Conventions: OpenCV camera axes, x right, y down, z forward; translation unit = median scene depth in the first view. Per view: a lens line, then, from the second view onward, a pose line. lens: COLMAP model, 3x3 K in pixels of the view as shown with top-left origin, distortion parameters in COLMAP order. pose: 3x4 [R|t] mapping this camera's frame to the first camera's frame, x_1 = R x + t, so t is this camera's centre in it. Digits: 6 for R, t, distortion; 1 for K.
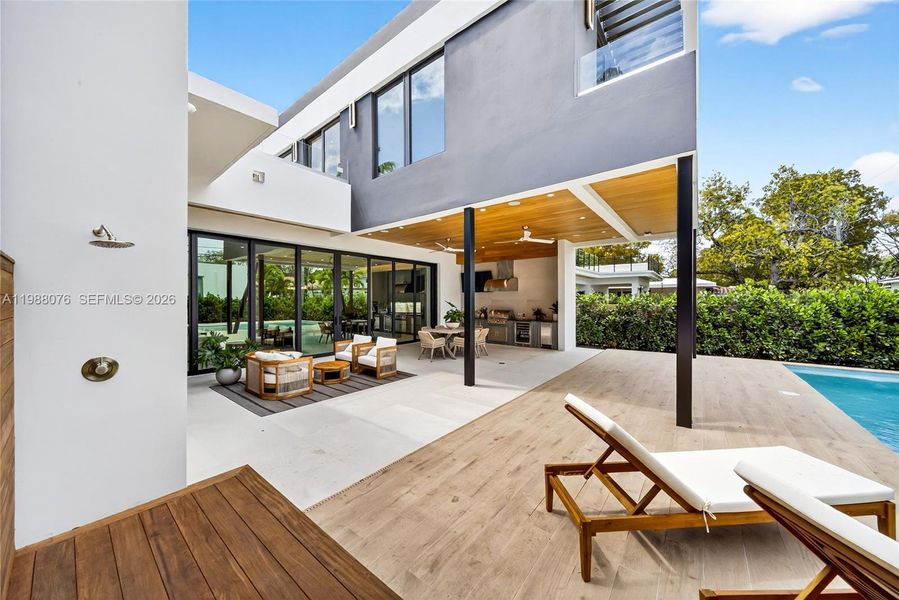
lens RADIAL K [[313.2, 0, 456.1], [0, 313.2, 300.4], [0, 0, 1]] dist [-0.001584, -0.000055]
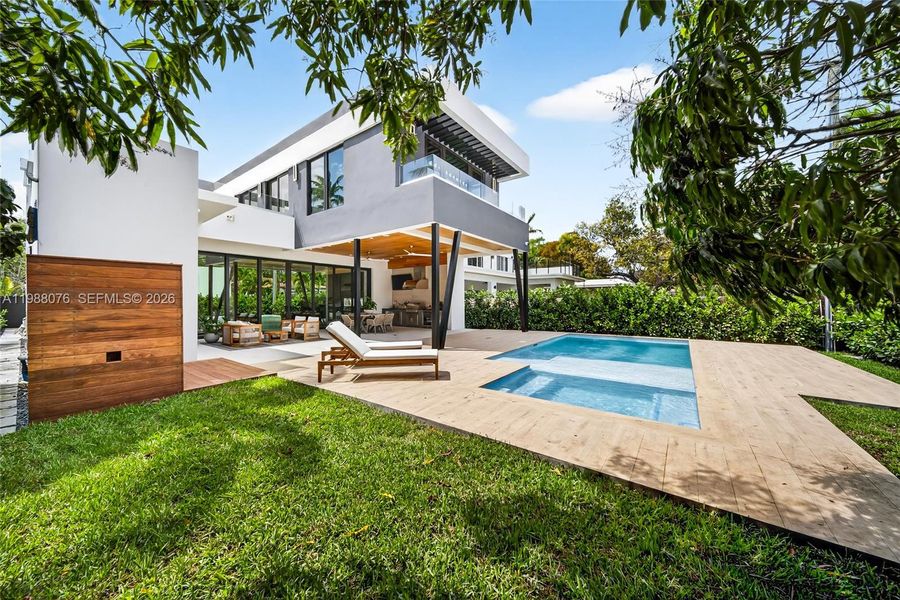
lens RADIAL K [[313.5, 0, 454.1], [0, 313.5, 299.8], [0, 0, 1]] dist [-0.001584, -0.000055]
pose [[0.999216, -0.002335, 0.039521, 0.361203], [0.002467, 0.999992, -0.003302, 0.031594], [-0.039513, 0.003397, 0.999213, -0.523814]]
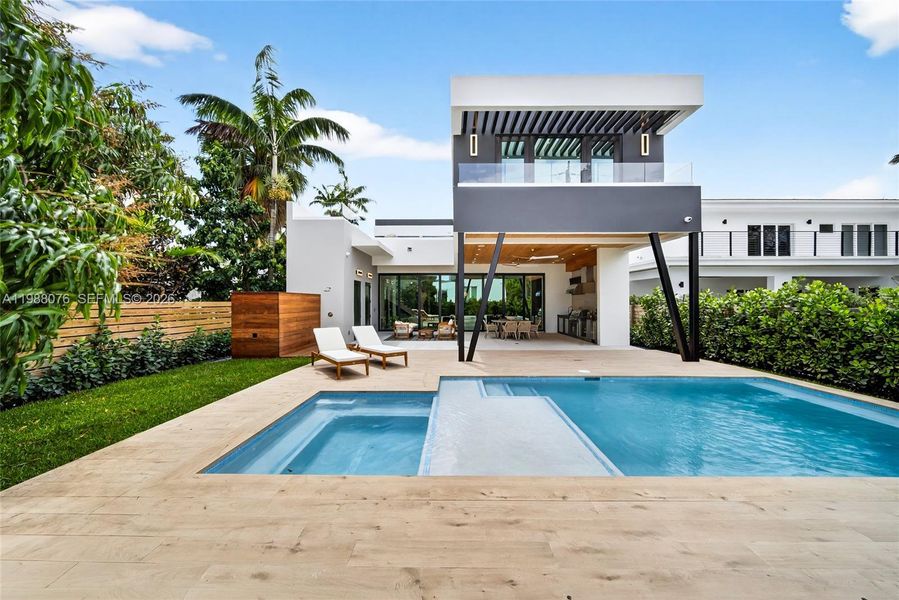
lens RADIAL K [[313.2, 0, 451.8], [0, 313.2, 299.5], [0, 0, 1]] dist [-0.001584, -0.000055]
pose [[0.617862, -0.003838, -0.786277, 1.082609], [-0.000429, 0.999986, -0.005219, -0.000481], [0.786286, 0.003561, 0.617852, -0.165636]]
